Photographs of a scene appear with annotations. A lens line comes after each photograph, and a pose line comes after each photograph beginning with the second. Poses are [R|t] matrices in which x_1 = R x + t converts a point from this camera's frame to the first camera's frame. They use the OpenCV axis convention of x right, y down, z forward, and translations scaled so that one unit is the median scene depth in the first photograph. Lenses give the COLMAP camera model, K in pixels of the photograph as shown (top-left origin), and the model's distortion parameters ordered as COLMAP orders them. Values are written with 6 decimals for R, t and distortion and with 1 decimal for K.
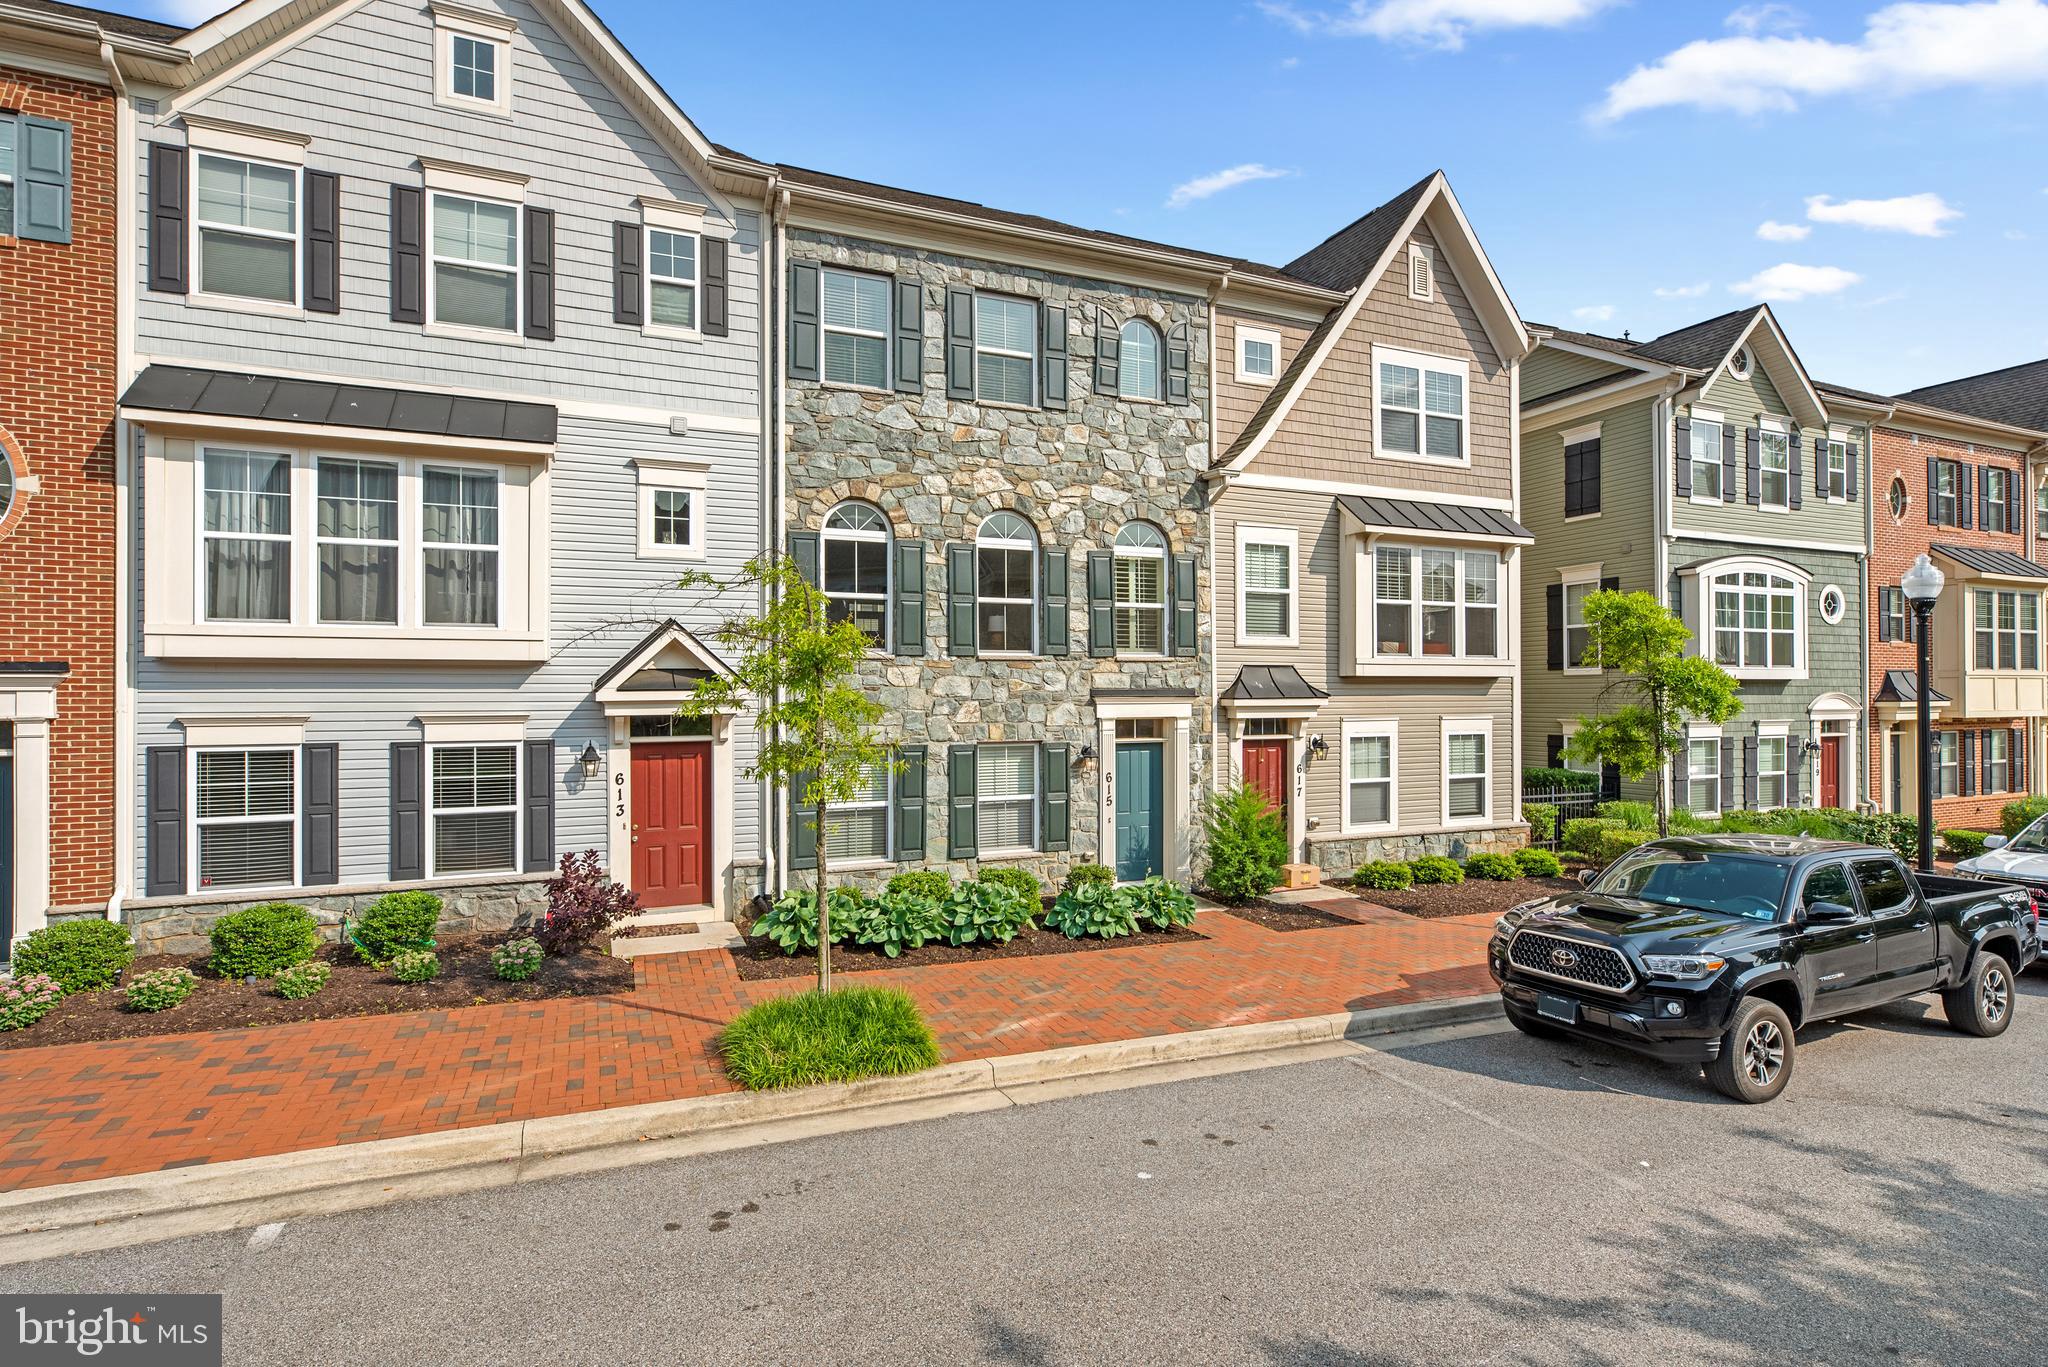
lens RADIAL K [[940.8, 0, 1024.0], [0, 940.8, 683.5], [0, 0, 1]] dist [-0.001068, 0.000590]
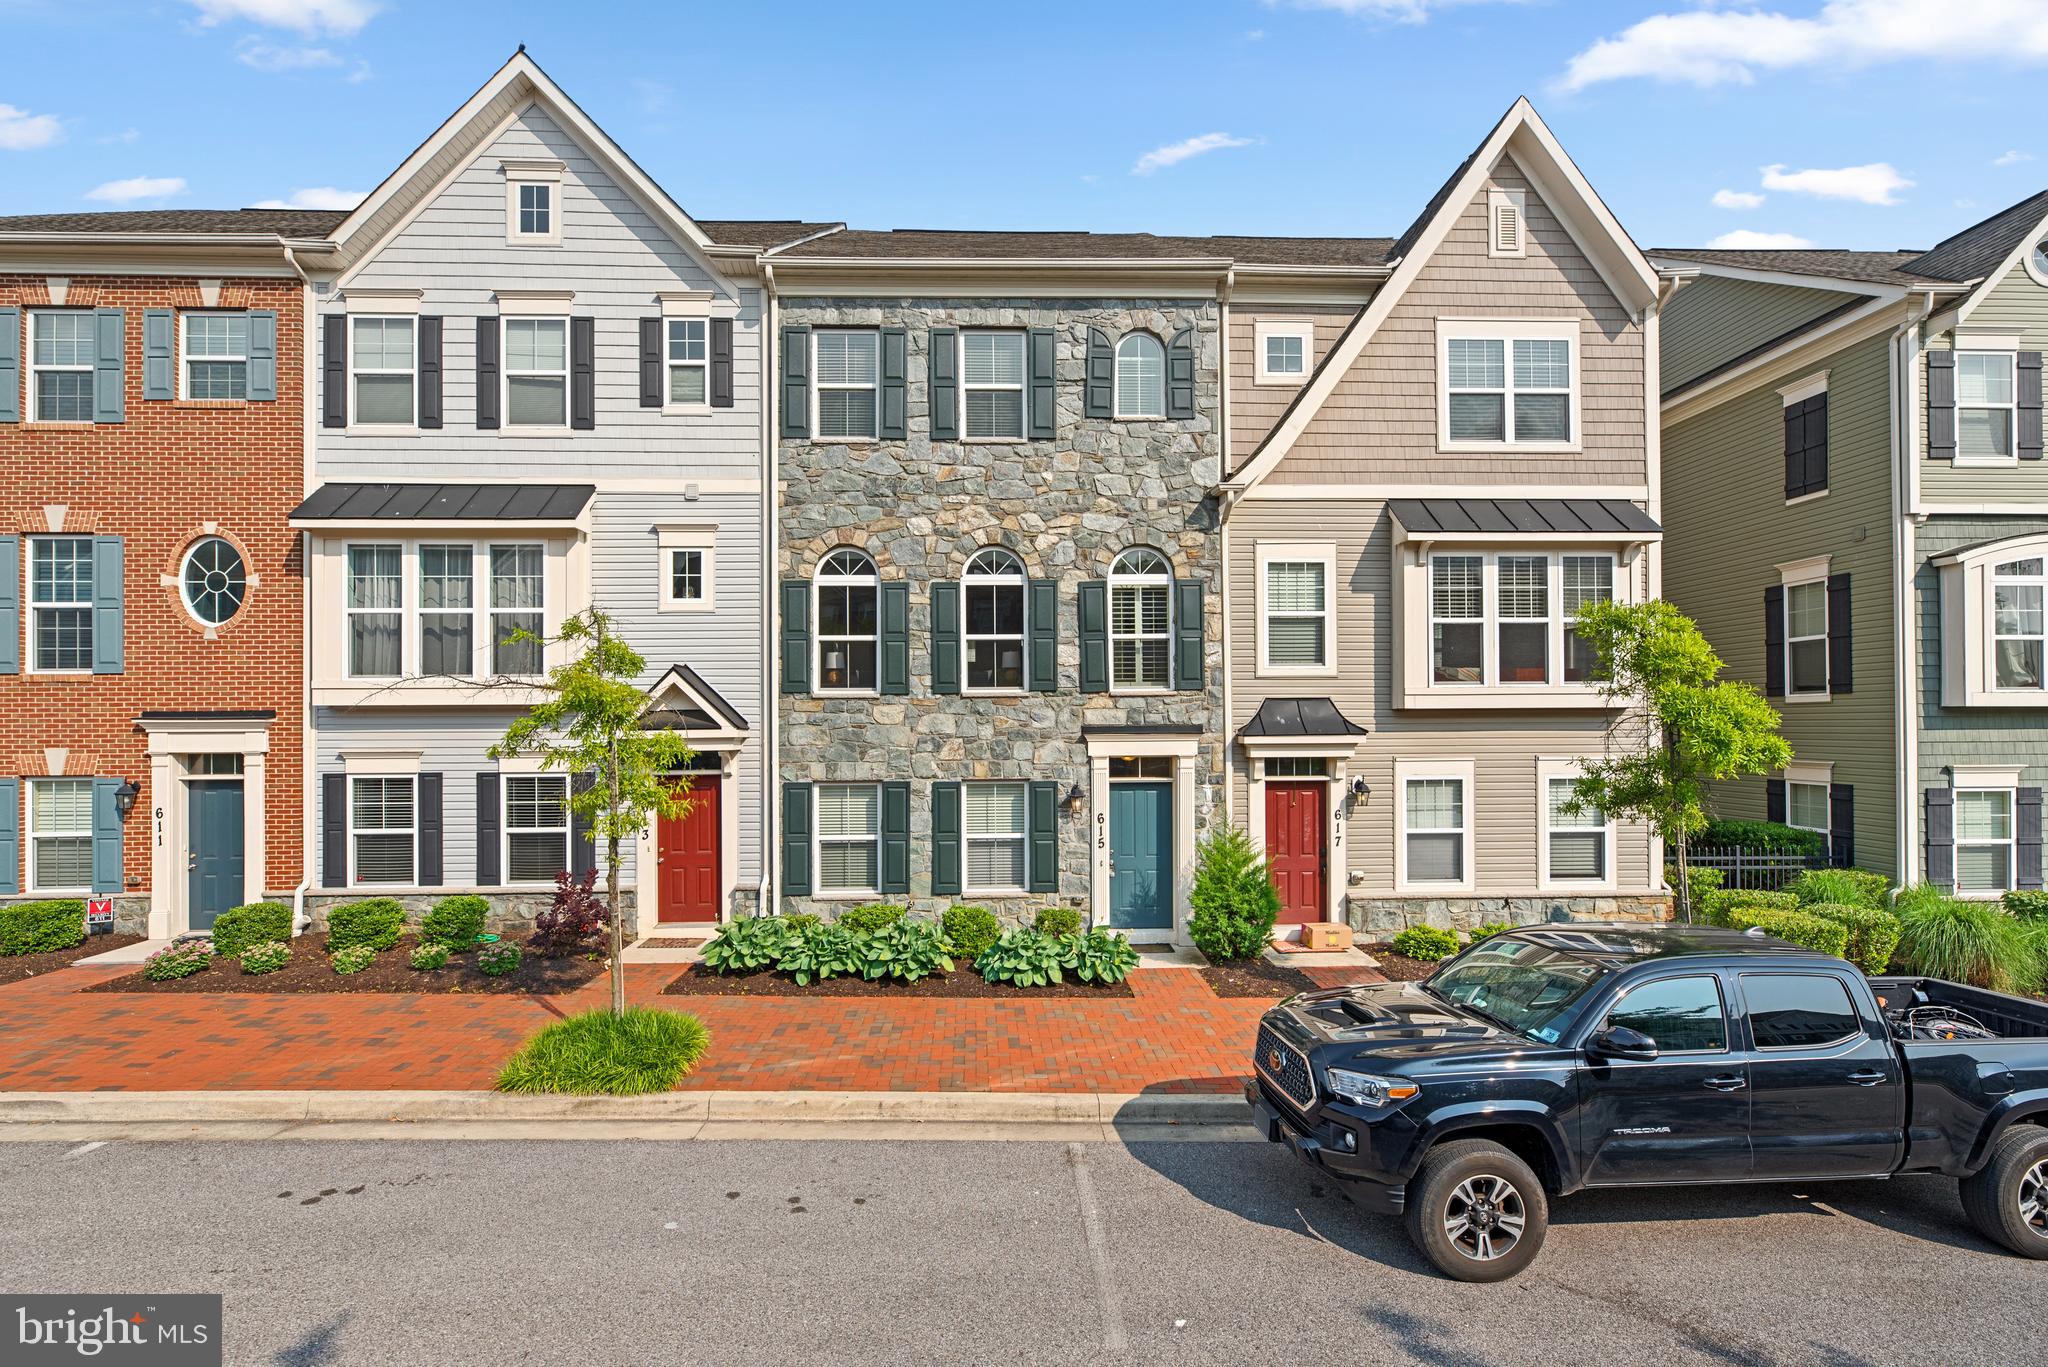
lens RADIAL K [[934.0, 0, 1028.5], [0, 934.0, 713.4], [0, 0, 1]] dist [-0.000022, 0.000006]
pose [[0.938878, -0.008429, -0.344147, 0.362347], [0.008081, 0.999964, -0.002446, -0.005021], [0.344156, -0.000485, 0.938912, 0.090535]]
